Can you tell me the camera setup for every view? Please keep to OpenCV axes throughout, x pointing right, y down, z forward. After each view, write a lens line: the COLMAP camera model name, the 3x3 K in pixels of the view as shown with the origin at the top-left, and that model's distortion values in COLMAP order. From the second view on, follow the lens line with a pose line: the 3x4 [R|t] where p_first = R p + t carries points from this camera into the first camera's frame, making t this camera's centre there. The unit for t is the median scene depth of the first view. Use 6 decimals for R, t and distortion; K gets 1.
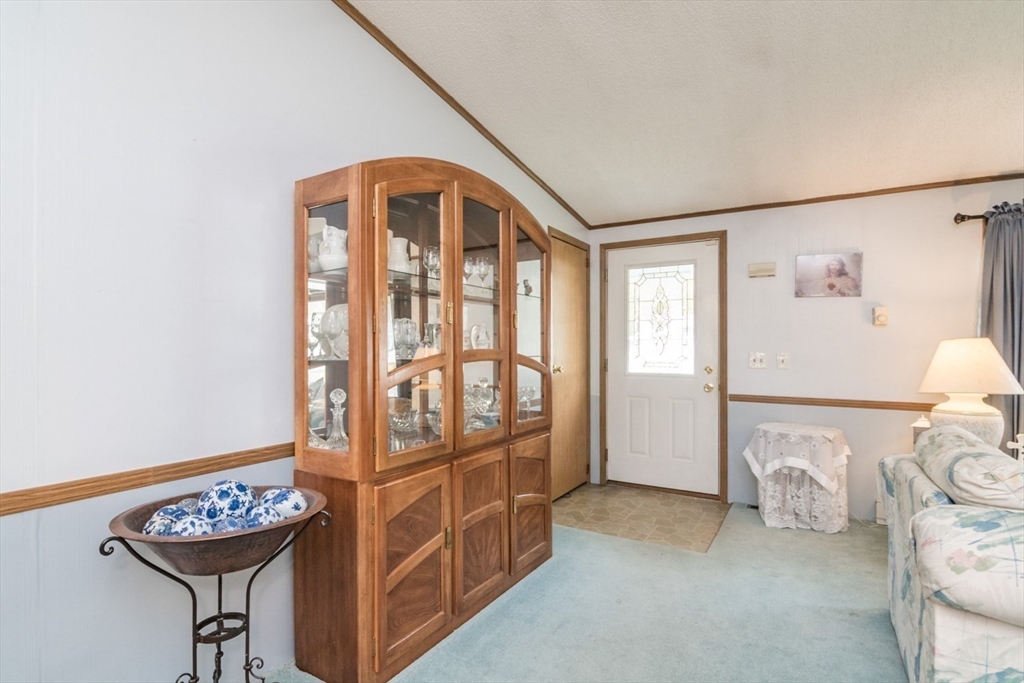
lens RADIAL K [[507.5, 0, 509.1], [0, 507.5, 348.1], [0, 0, 1]] dist [0.004391, -0.007113]
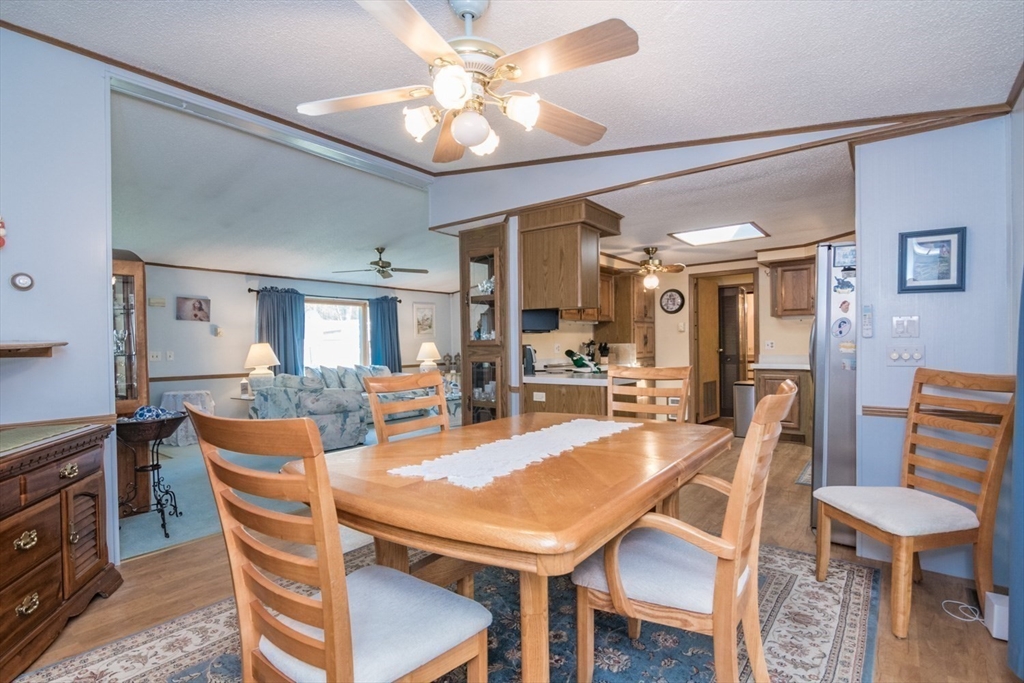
lens RADIAL K [[507.5, 0, 511.6], [0, 507.5, 351.7], [0, 0, 1]] dist [0.004391, -0.007113]
pose [[0.128793, -0.017833, 0.991511, -1.168953], [0.012347, 0.999790, 0.016378, -0.004229], [-0.991595, 0.010133, 0.128987, -0.431038]]
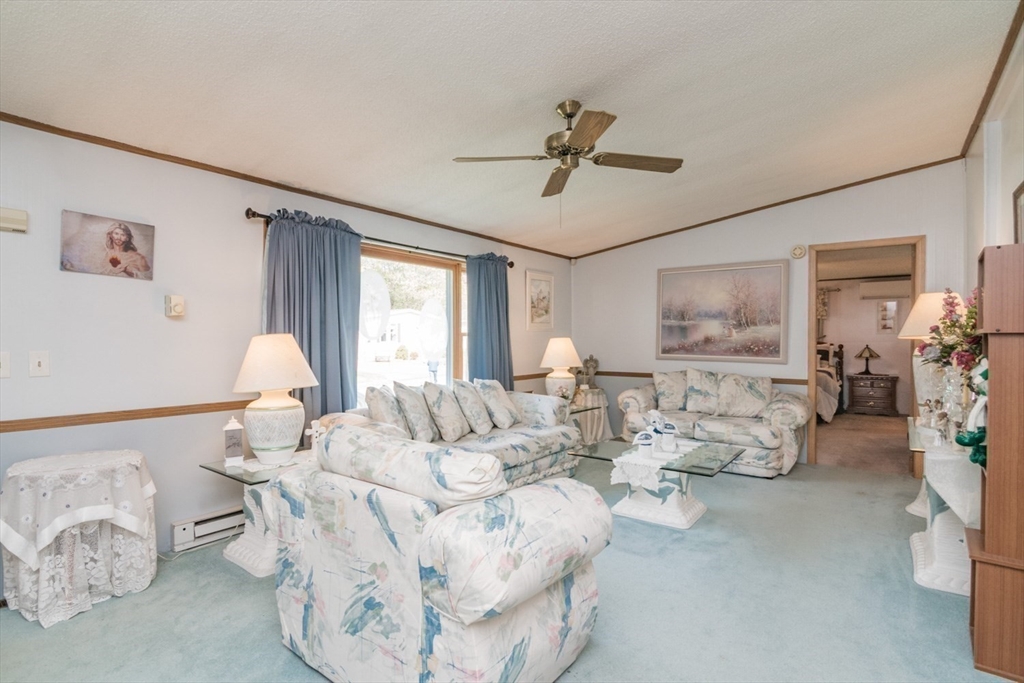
lens RADIAL K [[507.5, 0, 502.1], [0, 507.5, 345.3], [0, 0, 1]] dist [0.004391, -0.007113]
pose [[0.135768, -0.010738, 0.990682, -0.034403], [-0.001679, 0.999937, 0.011068, -0.008222], [-0.990739, -0.003166, 0.135742, 0.359063]]
